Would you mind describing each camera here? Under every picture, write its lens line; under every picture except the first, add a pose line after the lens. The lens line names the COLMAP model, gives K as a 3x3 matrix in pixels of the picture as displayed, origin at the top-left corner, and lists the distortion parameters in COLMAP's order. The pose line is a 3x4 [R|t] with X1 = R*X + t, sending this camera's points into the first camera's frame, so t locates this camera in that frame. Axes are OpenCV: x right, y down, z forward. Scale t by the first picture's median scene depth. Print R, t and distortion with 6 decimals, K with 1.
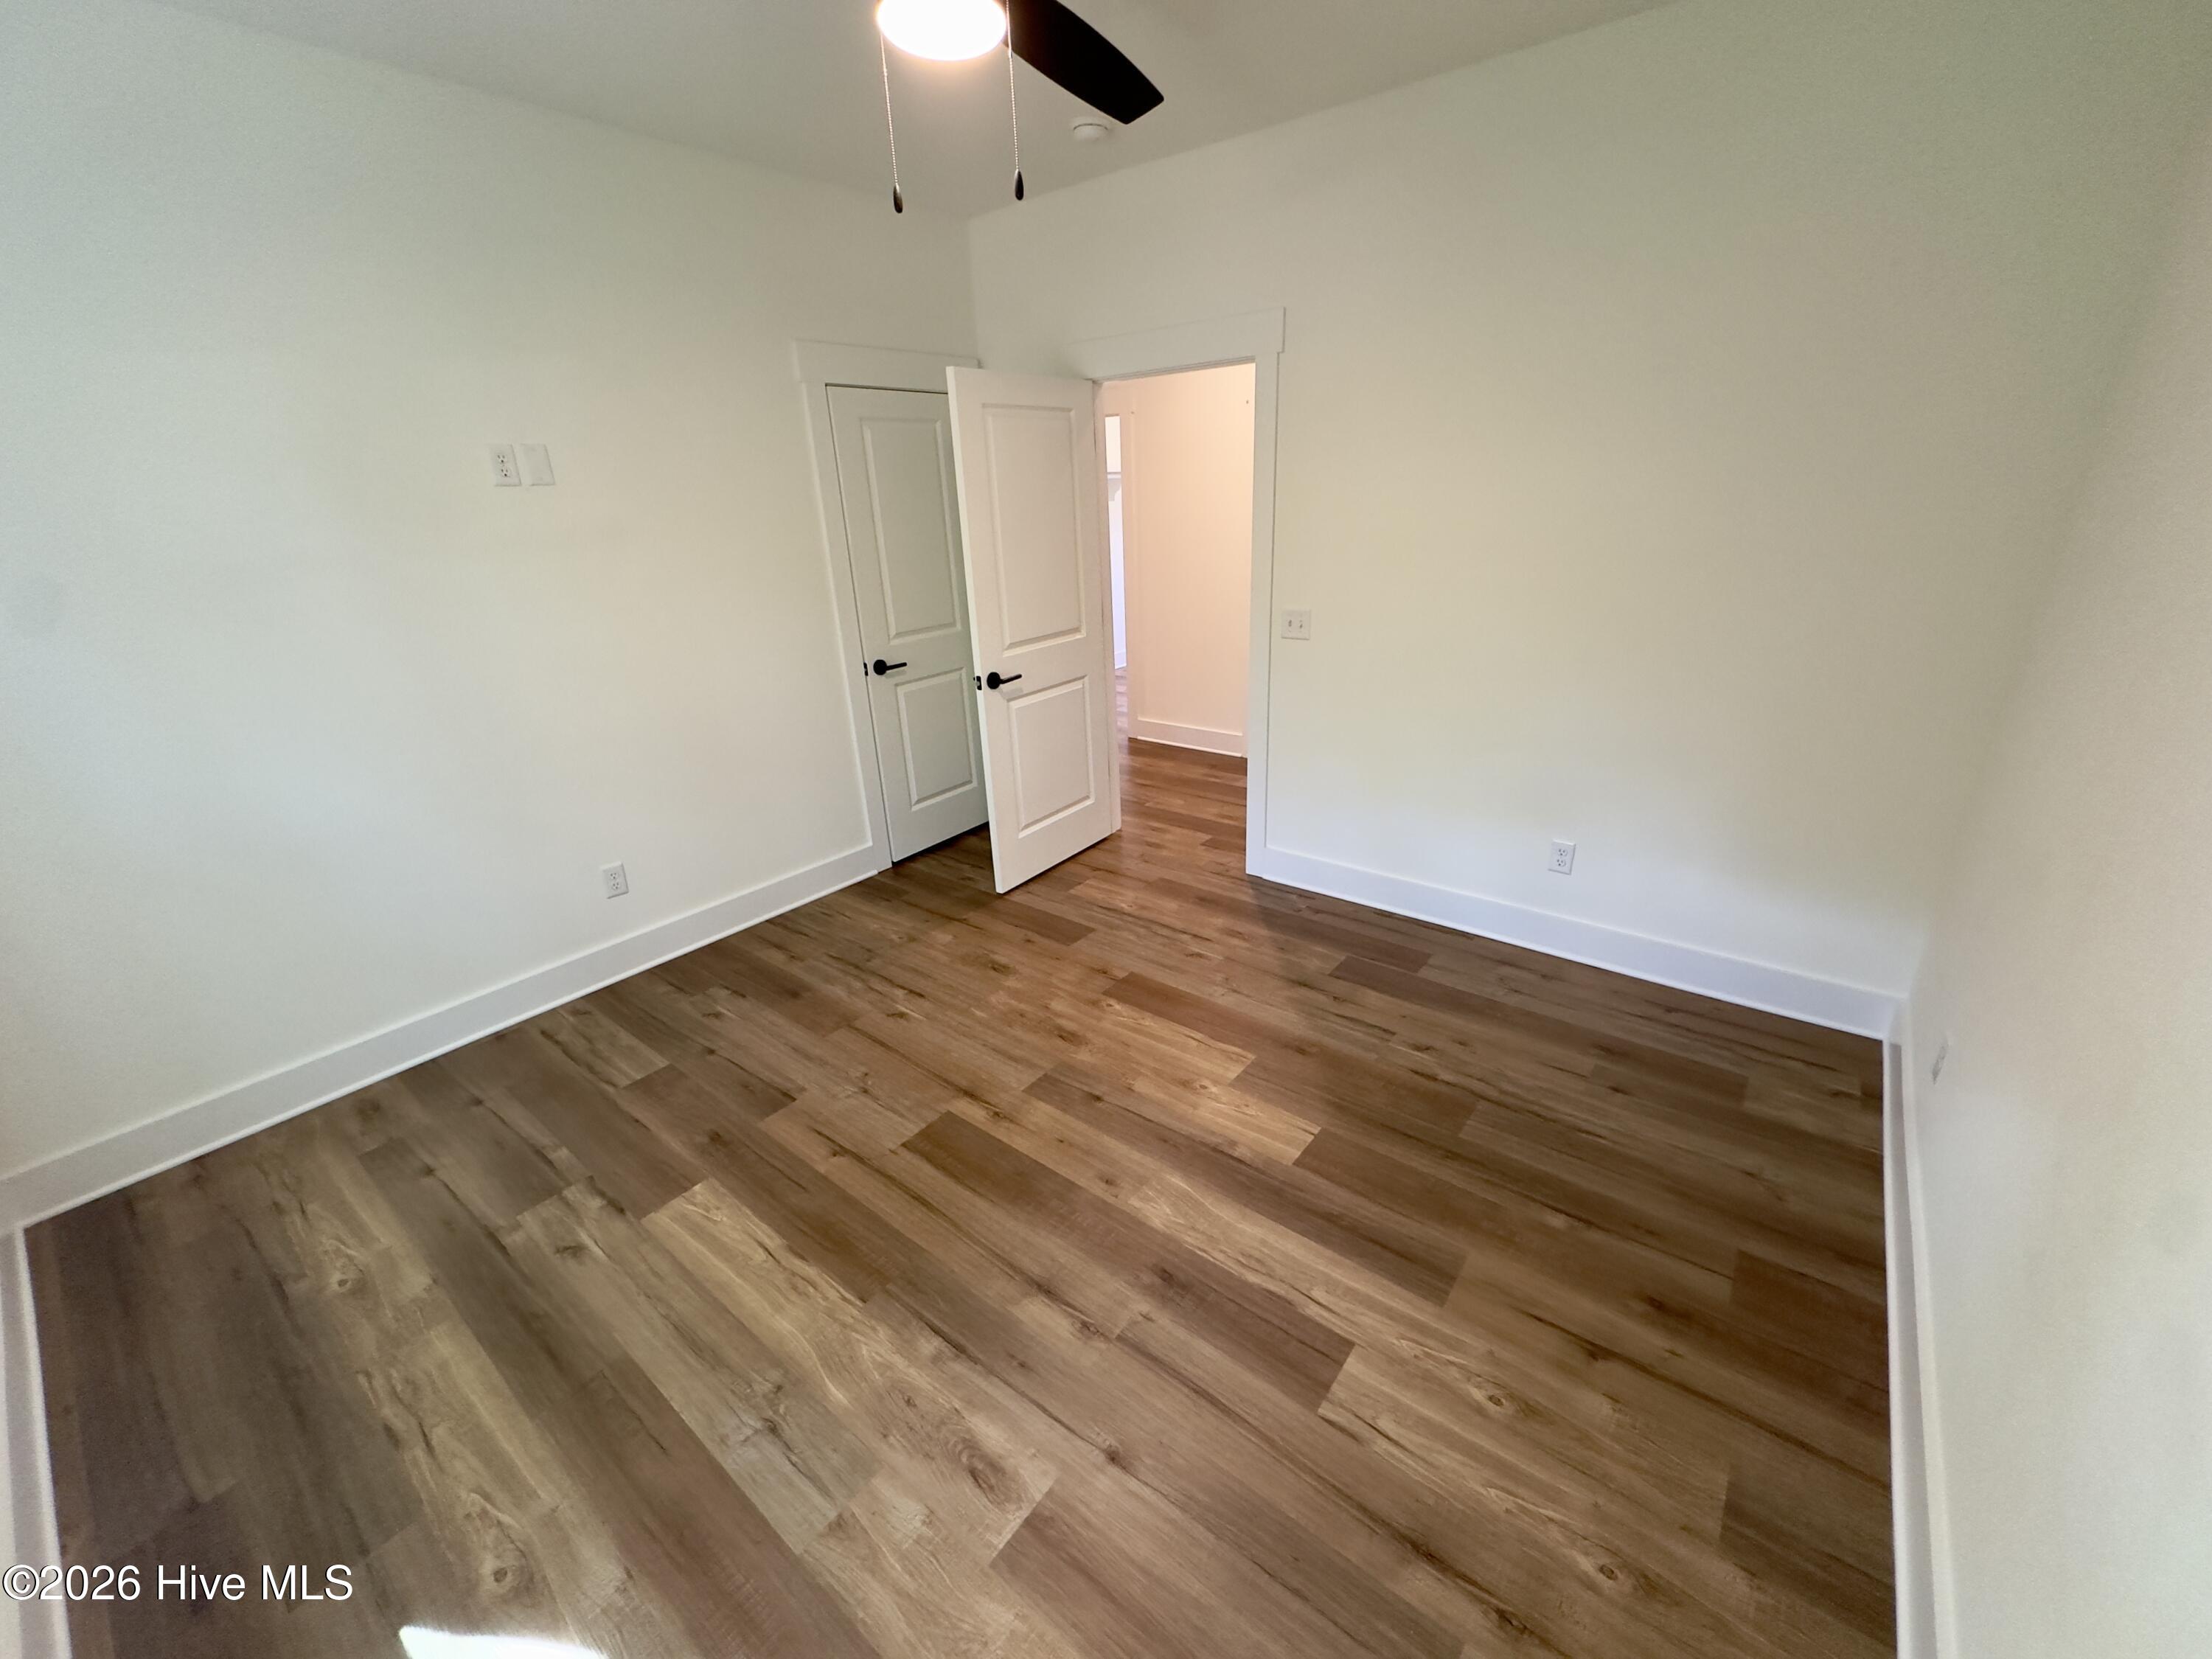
lens RADIAL K [[882.0, 0, 1109.8], [0, 882.0, 827.5], [0, 0, 1]] dist [-0.000482, 0.000105]
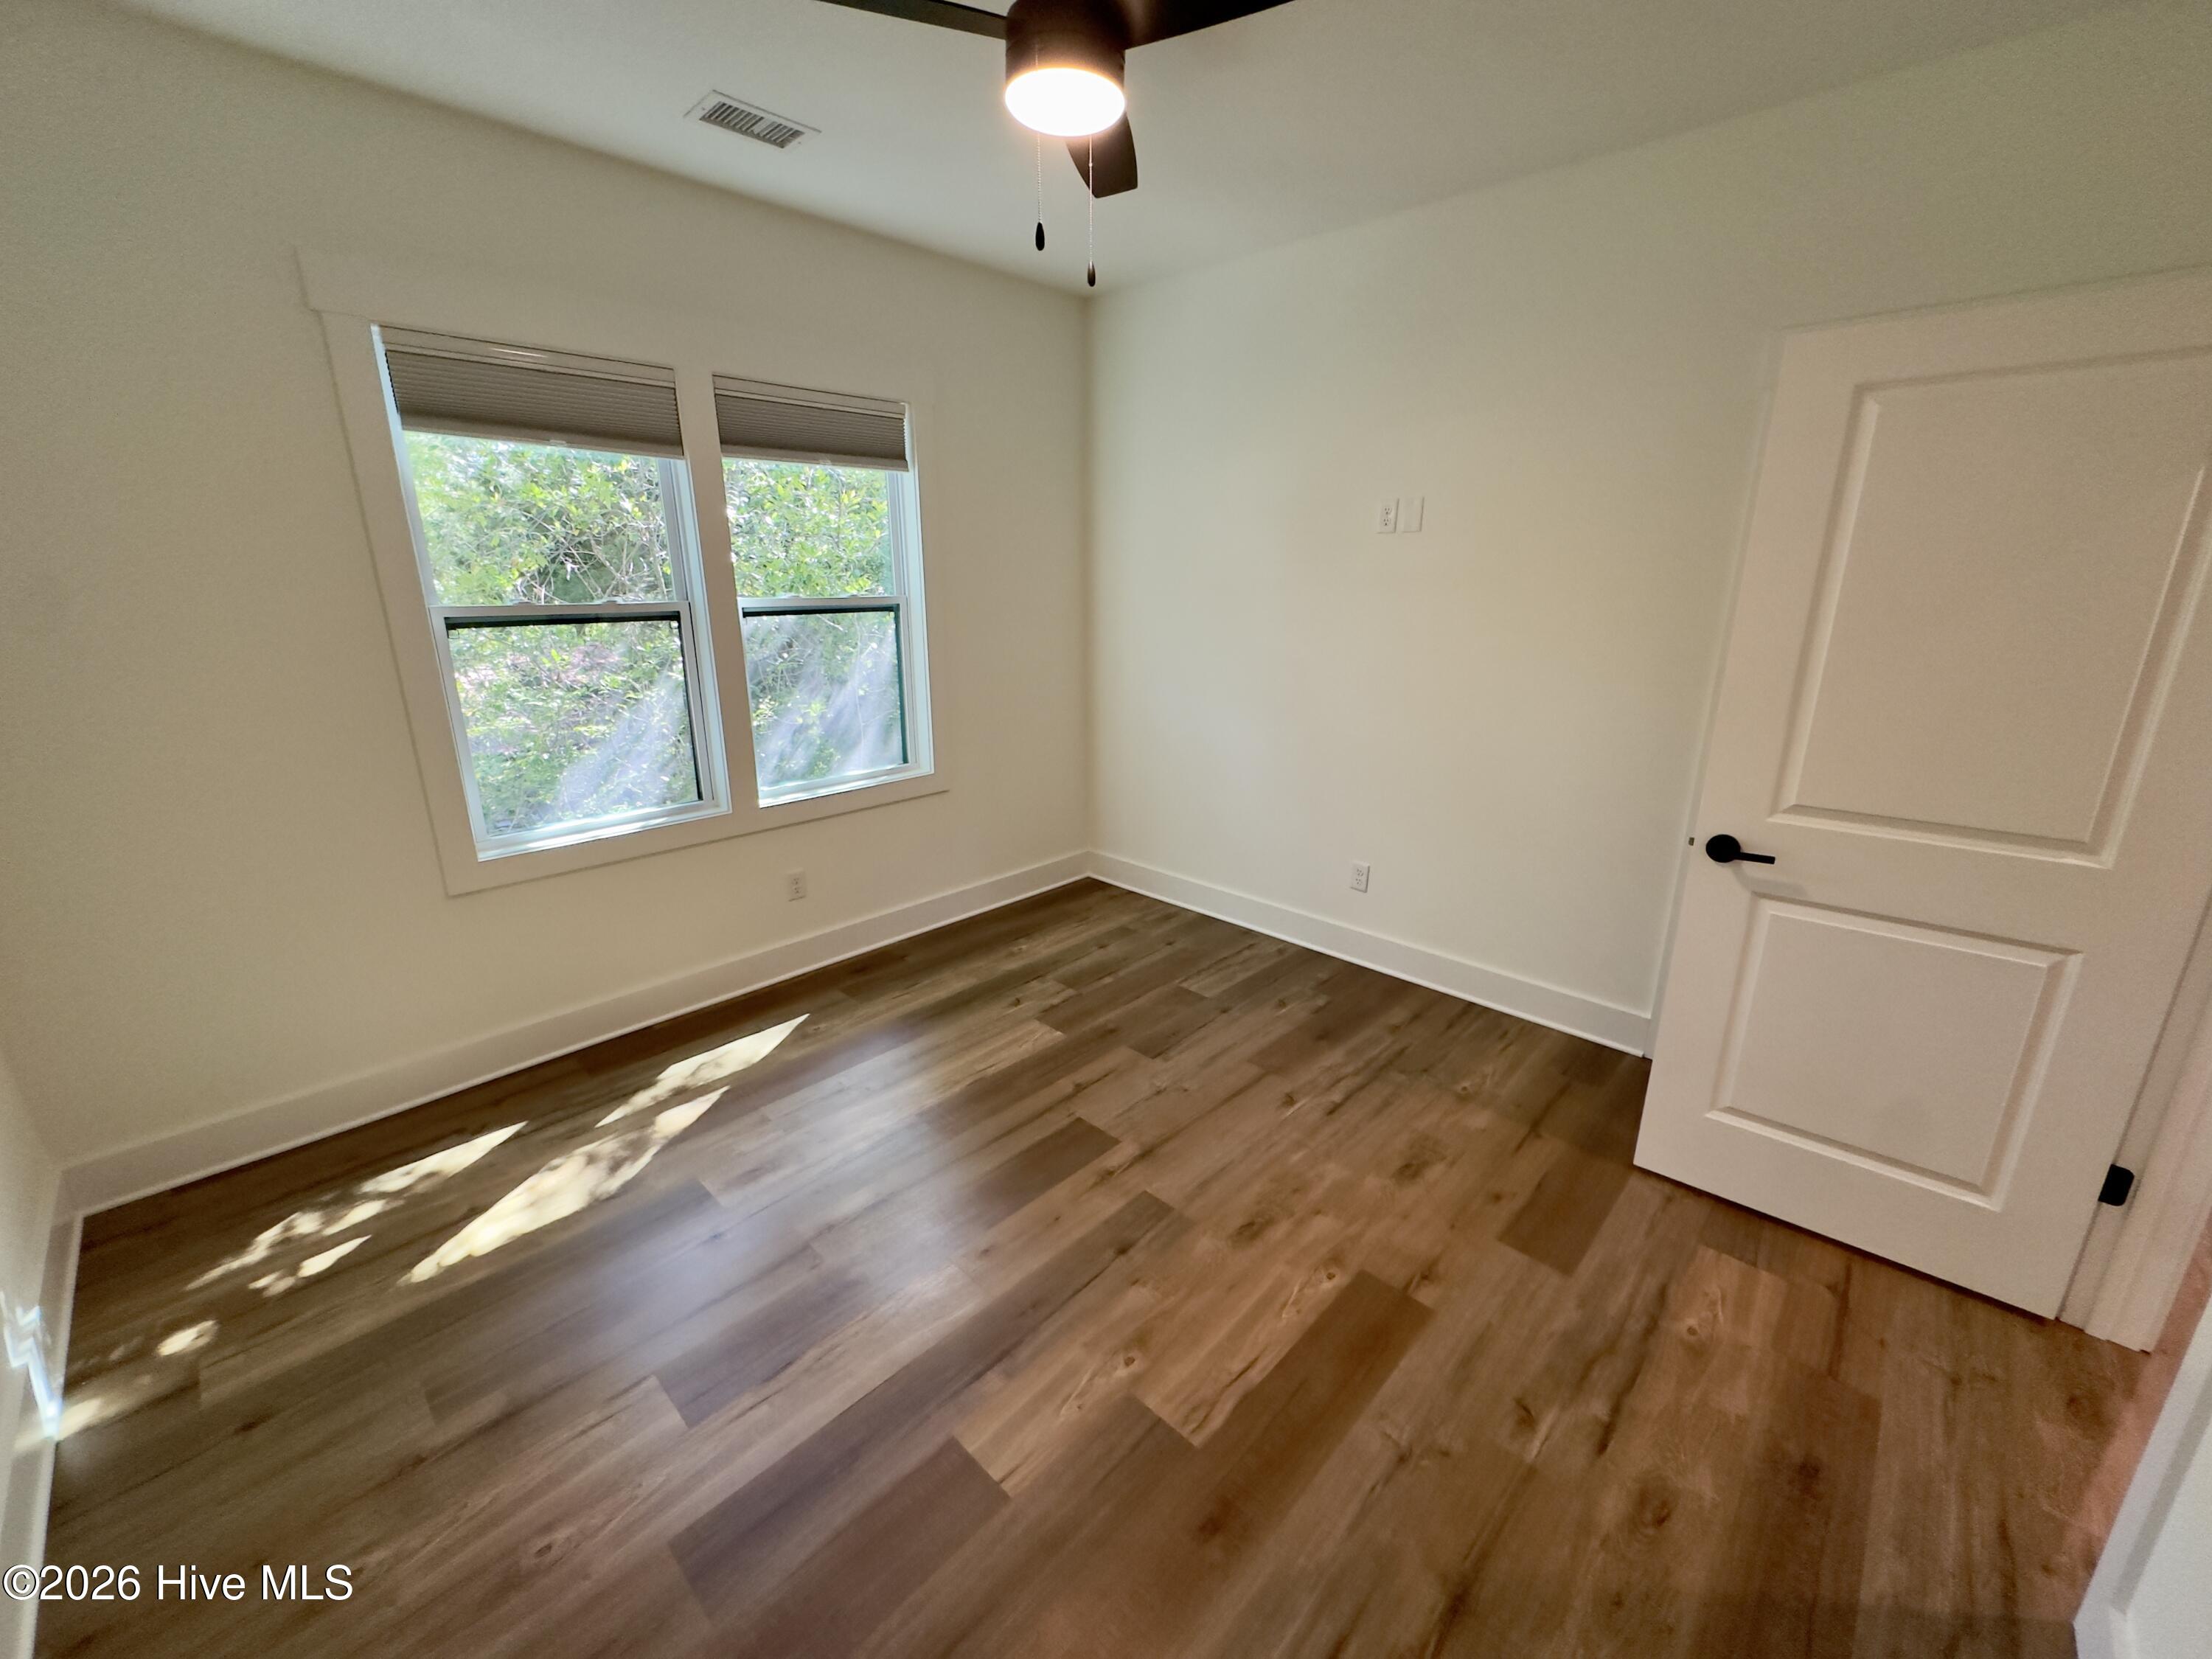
lens RADIAL K [[890.8, 0, 1104.5], [0, 890.8, 823.8], [0, 0, 1]] dist [0.001063, 0.000094]
pose [[-0.094216, 0.308616, -0.946509, 0.626212], [-0.354270, 0.878112, 0.321578, -0.297588], [0.930385, 0.365618, 0.026601, 0.767023]]
